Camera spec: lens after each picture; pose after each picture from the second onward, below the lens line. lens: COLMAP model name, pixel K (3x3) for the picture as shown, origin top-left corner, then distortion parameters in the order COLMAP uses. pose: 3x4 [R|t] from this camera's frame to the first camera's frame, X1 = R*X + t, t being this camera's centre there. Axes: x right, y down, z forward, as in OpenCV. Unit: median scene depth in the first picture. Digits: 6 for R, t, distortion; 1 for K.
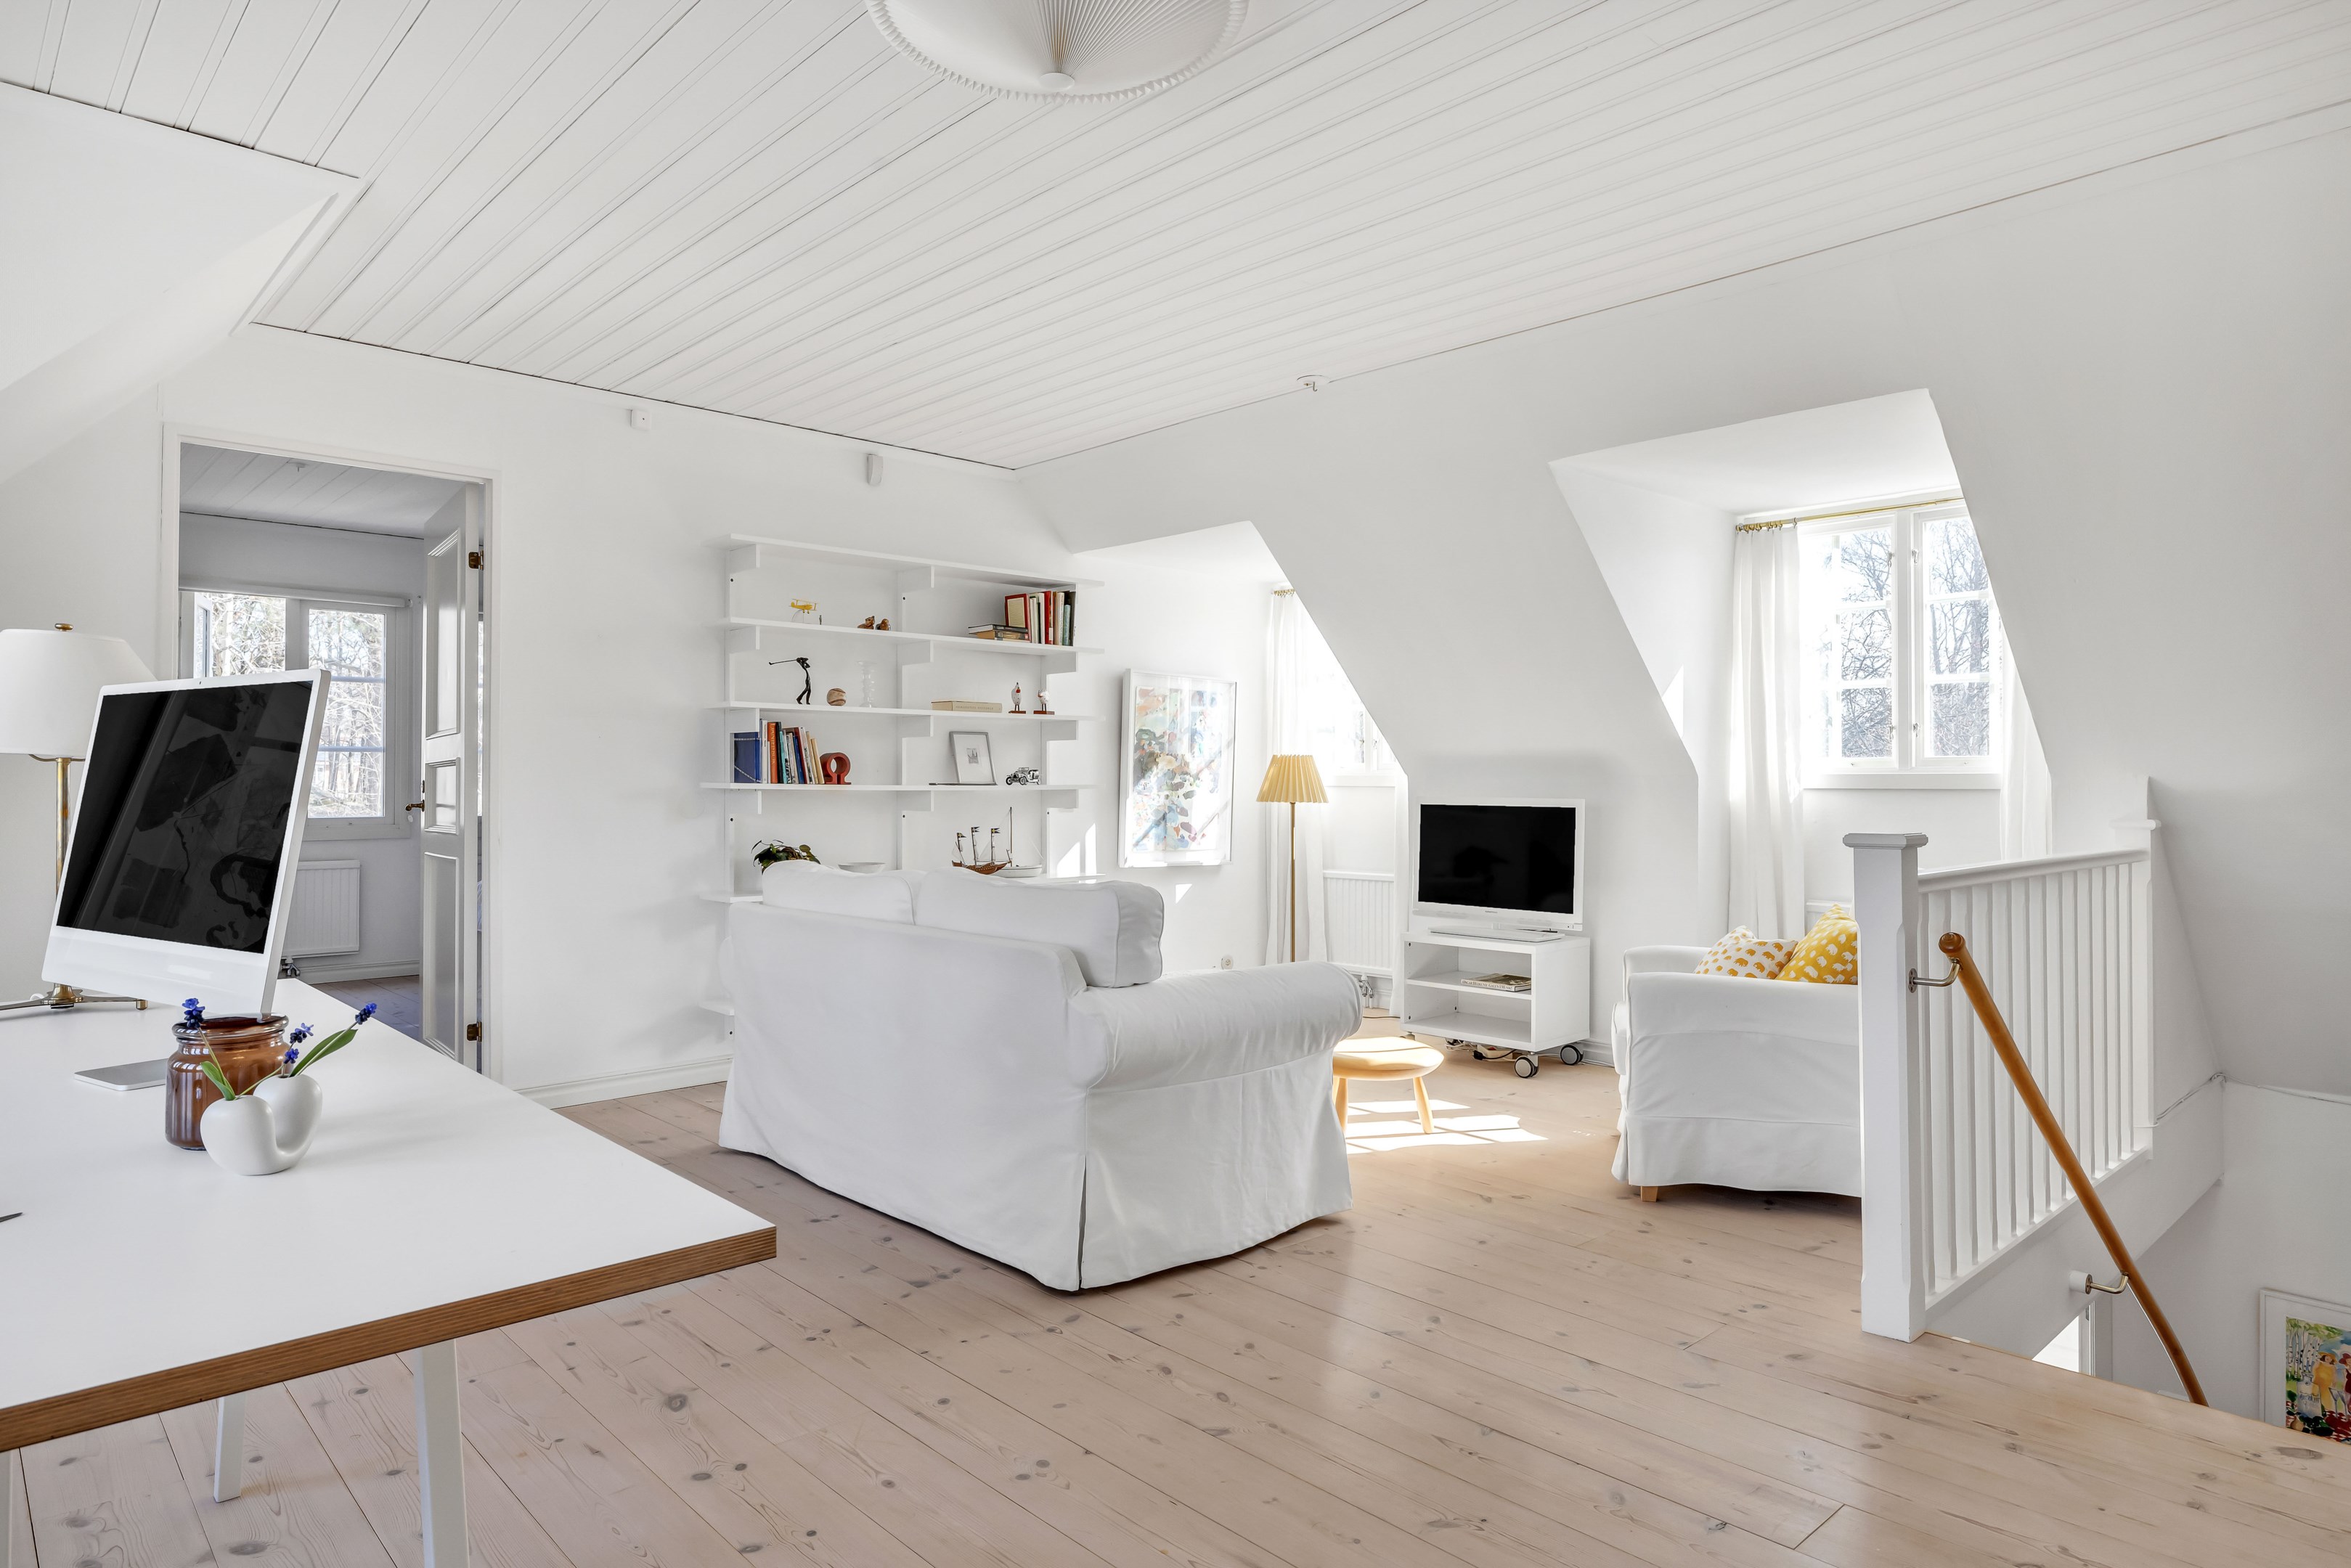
lens RADIAL K [[1356.7, 0, 1180.1], [0, 1356.7, 774.5], [0, 0, 1]] dist [-0.002741, 0.001041]
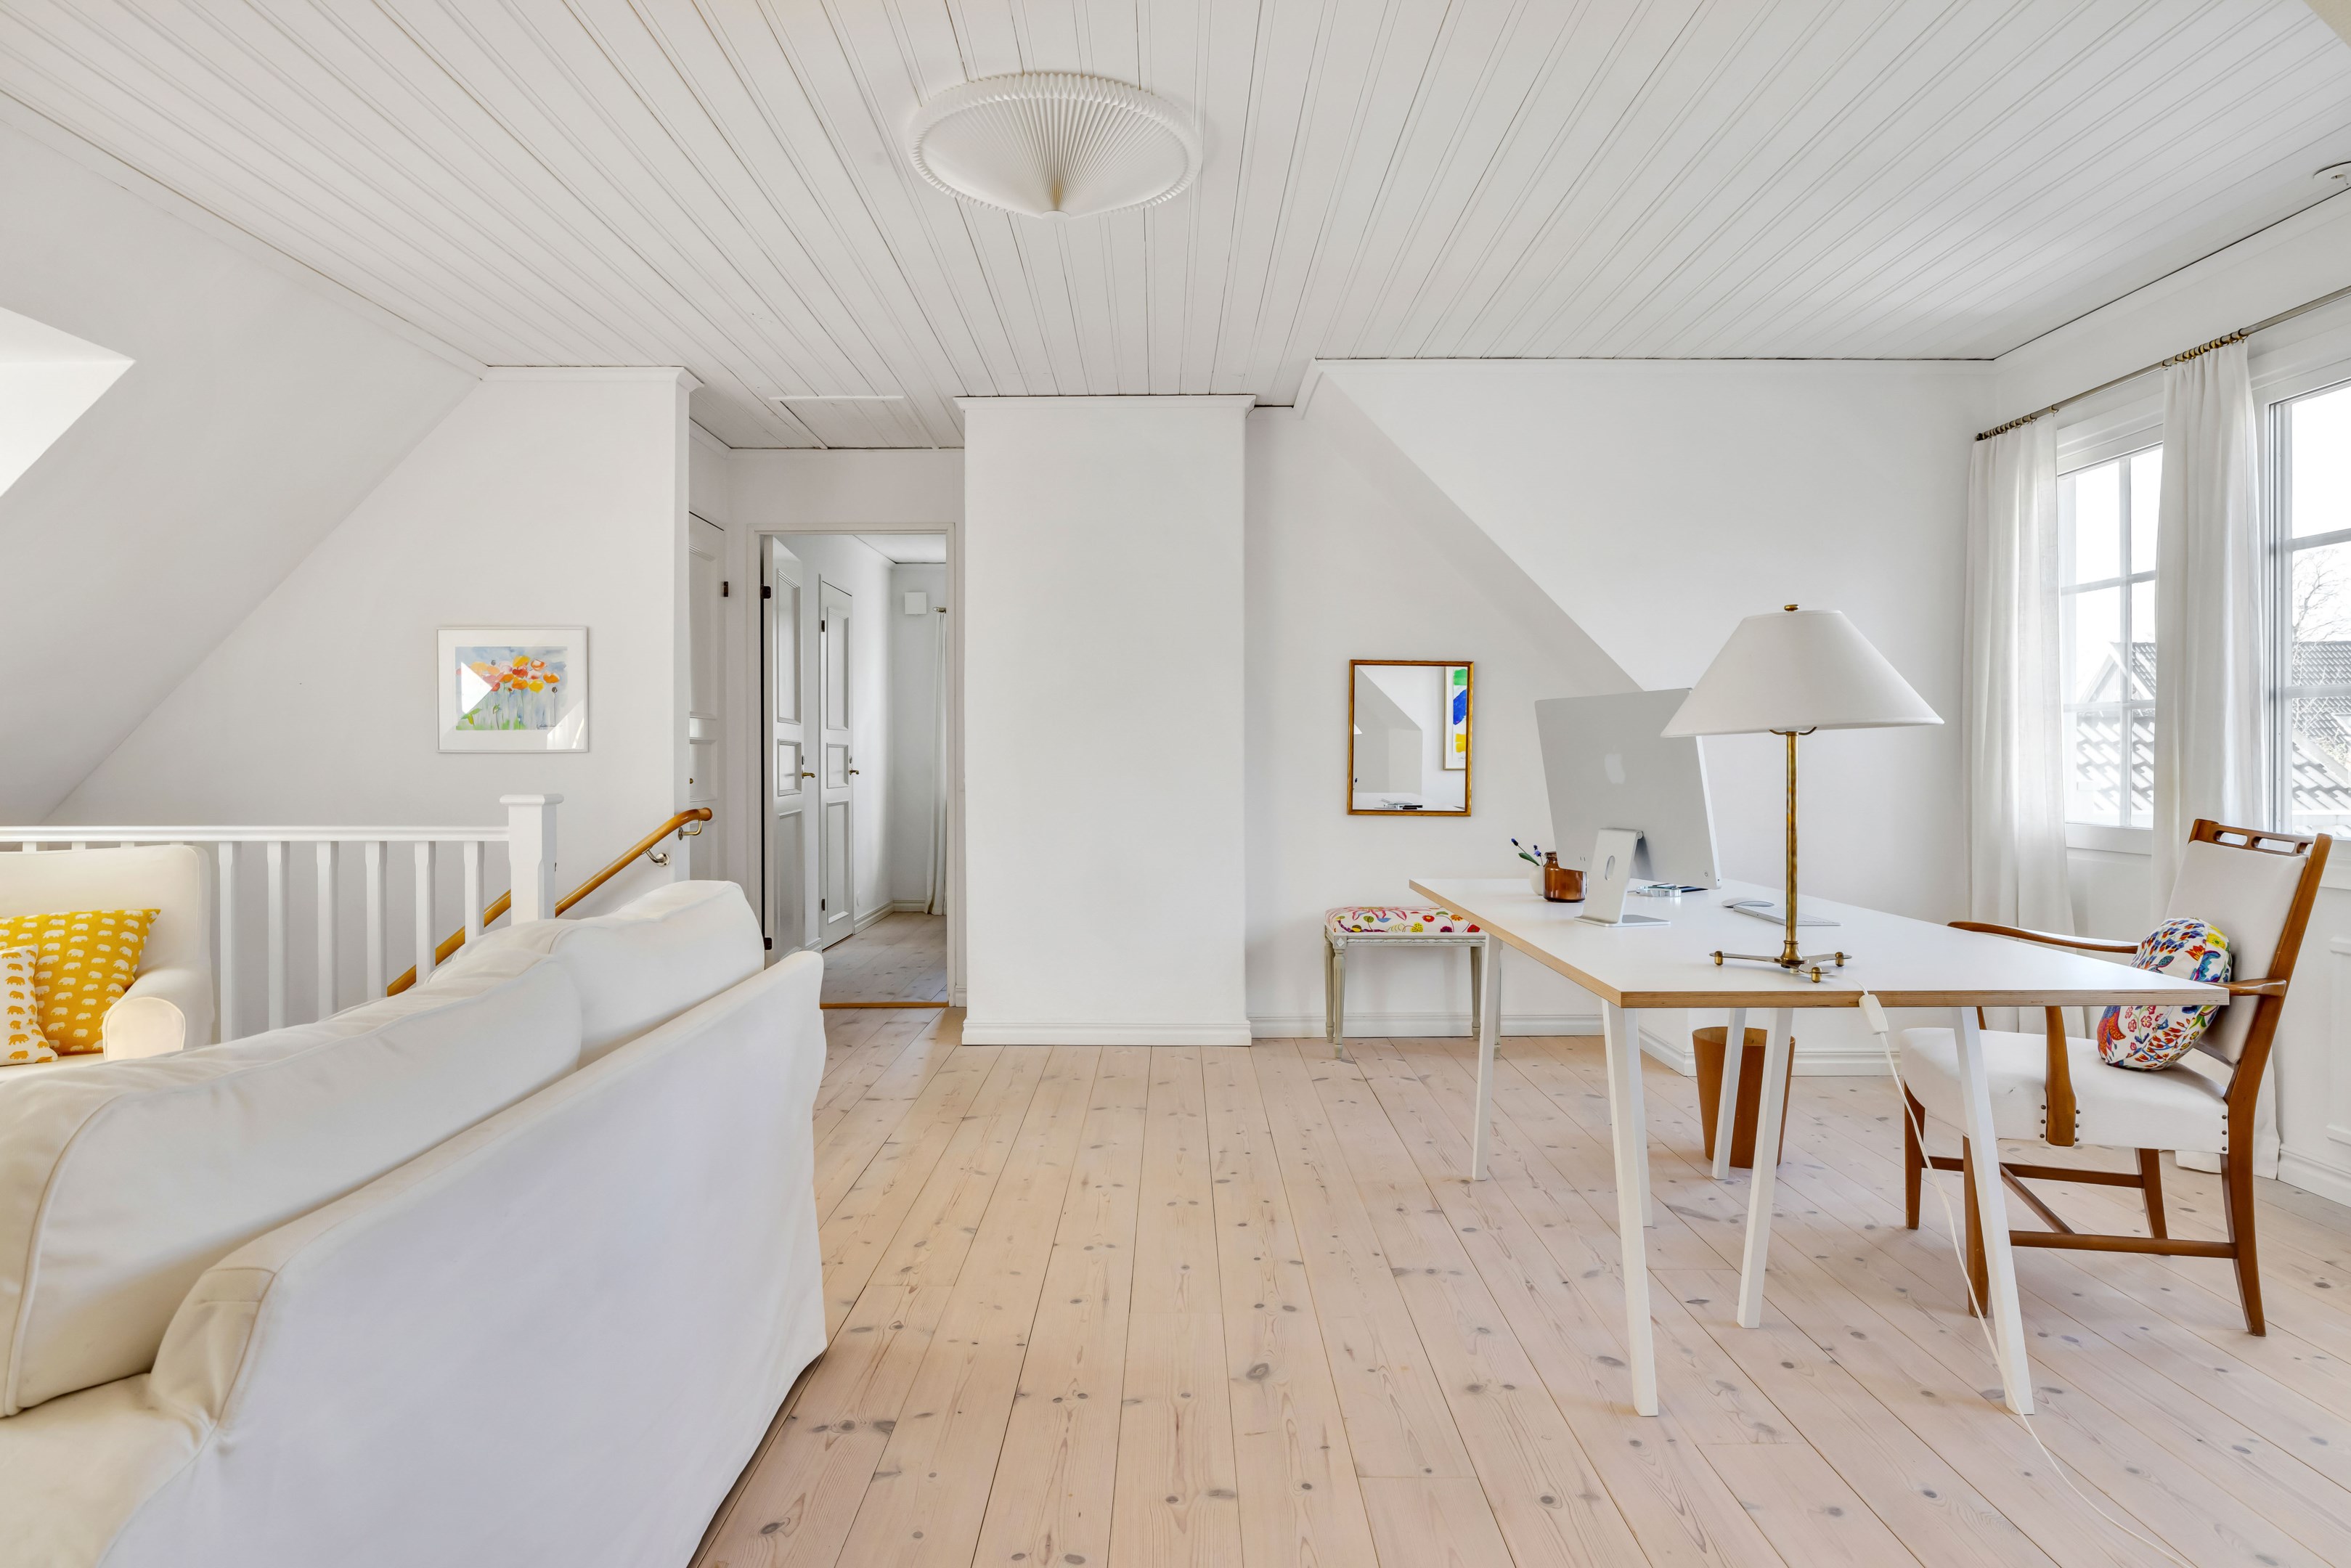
lens RADIAL K [[1356.7, 0, 1180.2], [0, 1356.7, 763.9], [0, 0, 1]] dist [-0.002741, 0.001041]
pose [[-0.729151, -0.003090, 0.684345, -0.856534], [-0.001784, 0.999995, 0.002615, 0.008617], [-0.684350, 0.000686, -0.729153, 1.495278]]
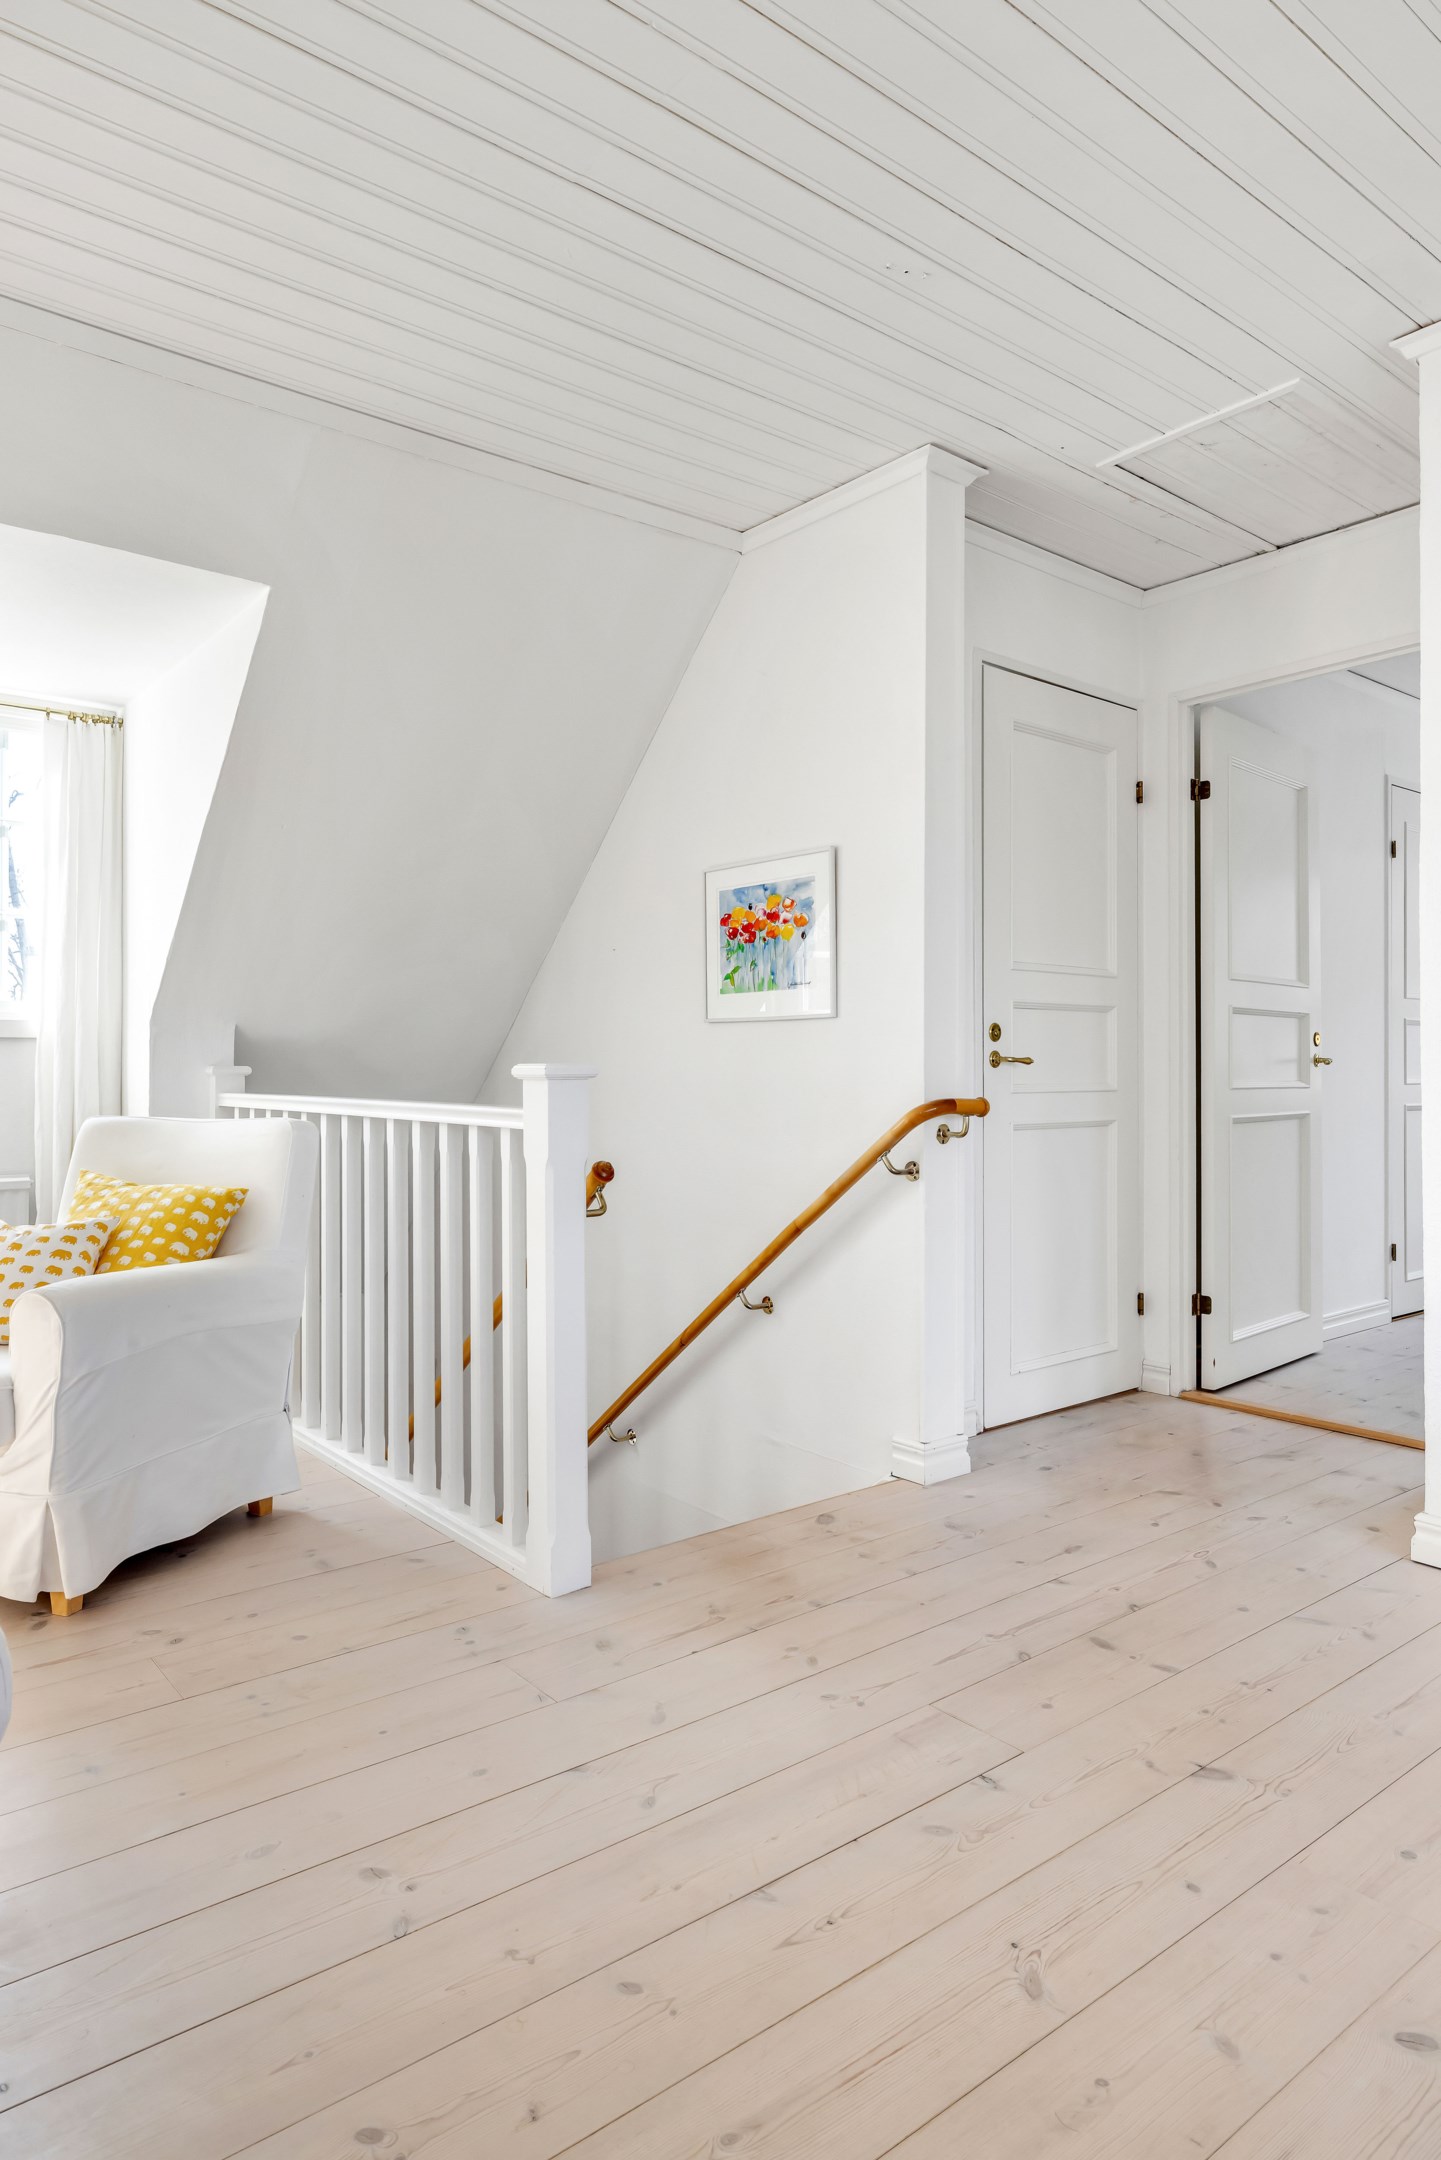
lens RADIAL K [[1315.5, 0, 700.7], [0, 1315.5, 1056.4], [0, 0, 1]] dist [-0.008187, 0.003541]
pose [[0.091284, 0.006219, 0.995805, -0.371252], [-0.004717, 0.999972, -0.005812, 0.042514], [-0.995814, -0.004167, 0.091311, 0.787983]]
